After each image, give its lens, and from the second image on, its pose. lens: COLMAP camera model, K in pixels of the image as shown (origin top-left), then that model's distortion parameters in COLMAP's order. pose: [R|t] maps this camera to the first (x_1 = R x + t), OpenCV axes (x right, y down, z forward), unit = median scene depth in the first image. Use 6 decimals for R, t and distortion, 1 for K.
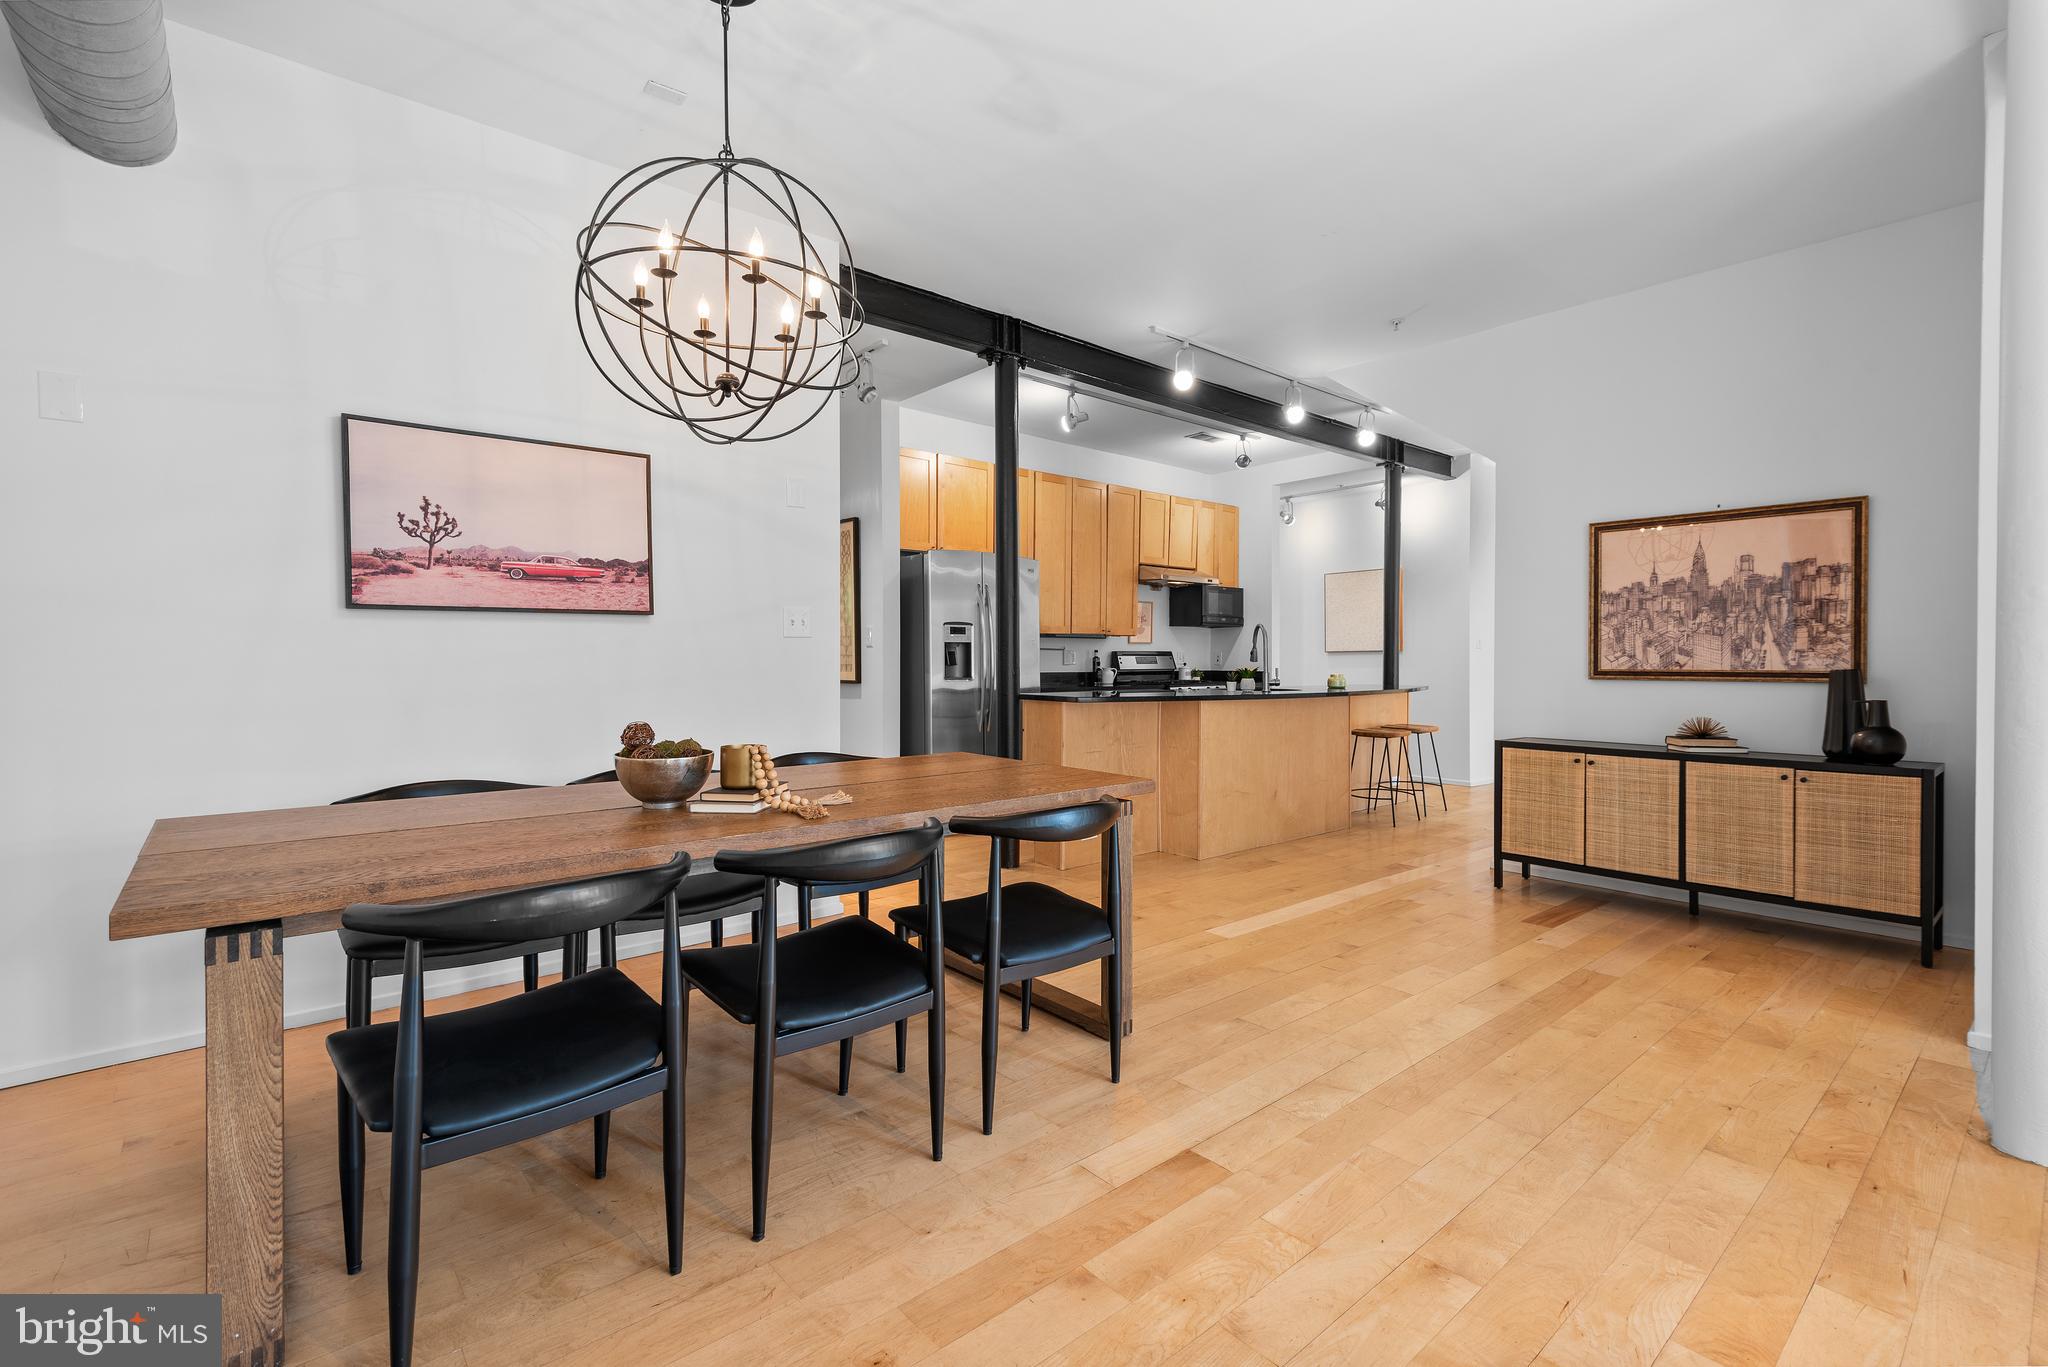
lens RADIAL K [[911.3, 0, 1038.3], [0, 911.3, 664.5], [0, 0, 1]] dist [0.012550, -0.010601]
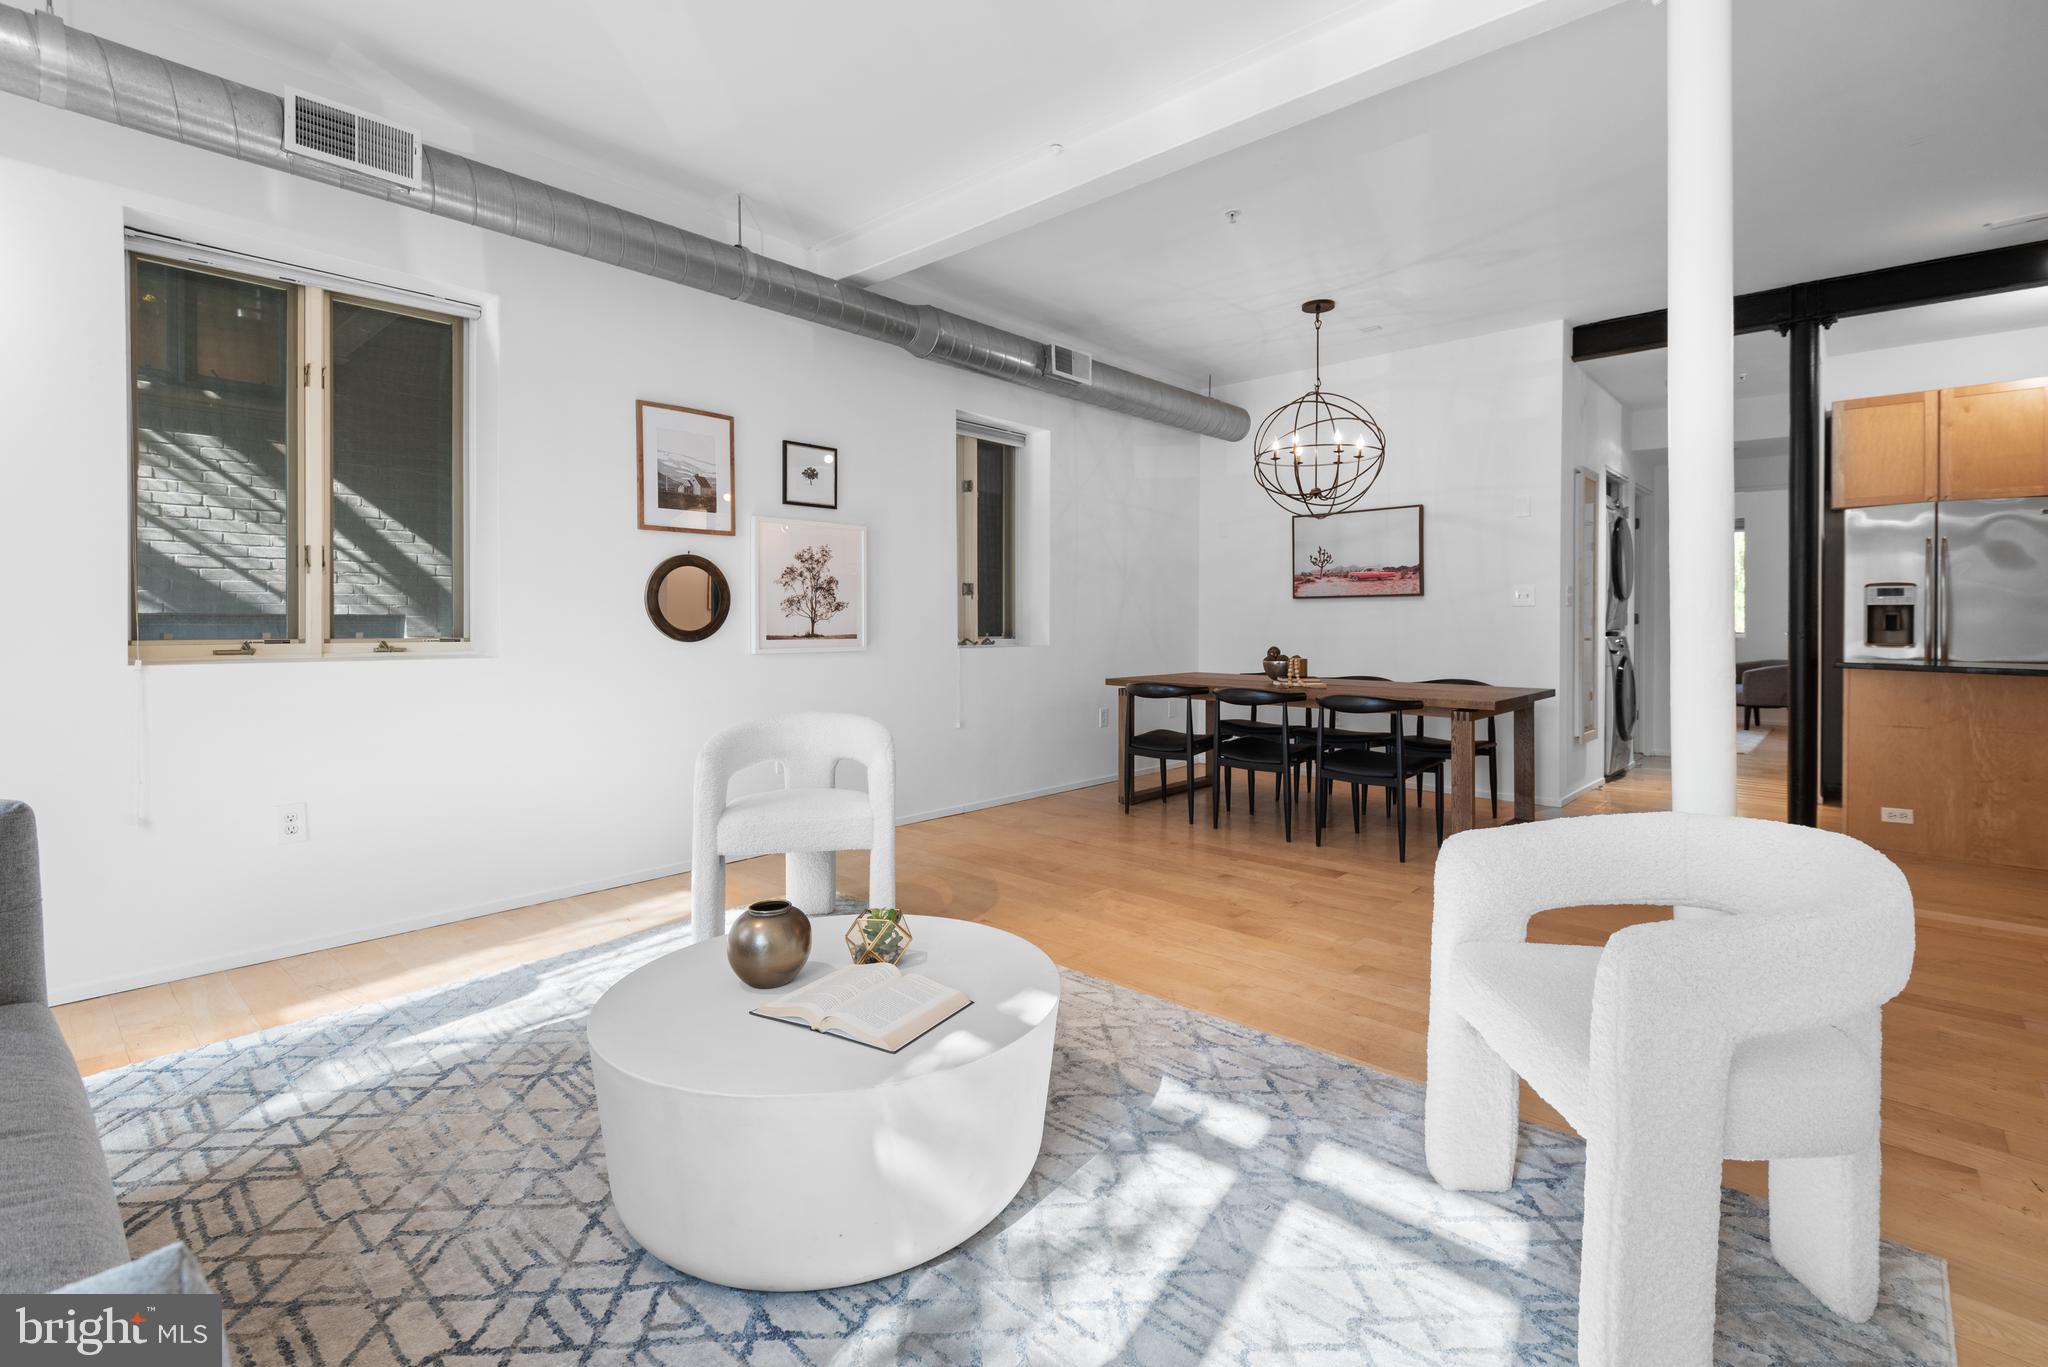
lens RADIAL K [[924.3, 0, 1053.7], [0, 924.3, 627.4], [0, 0, 1]] dist [0.032949, -0.019082]
pose [[0.133578, 0.005016, -0.991026, 1.023137], [-0.012371, 0.999918, 0.003393, 0.007207], [0.990961, 0.011806, 0.133629, 0.056178]]
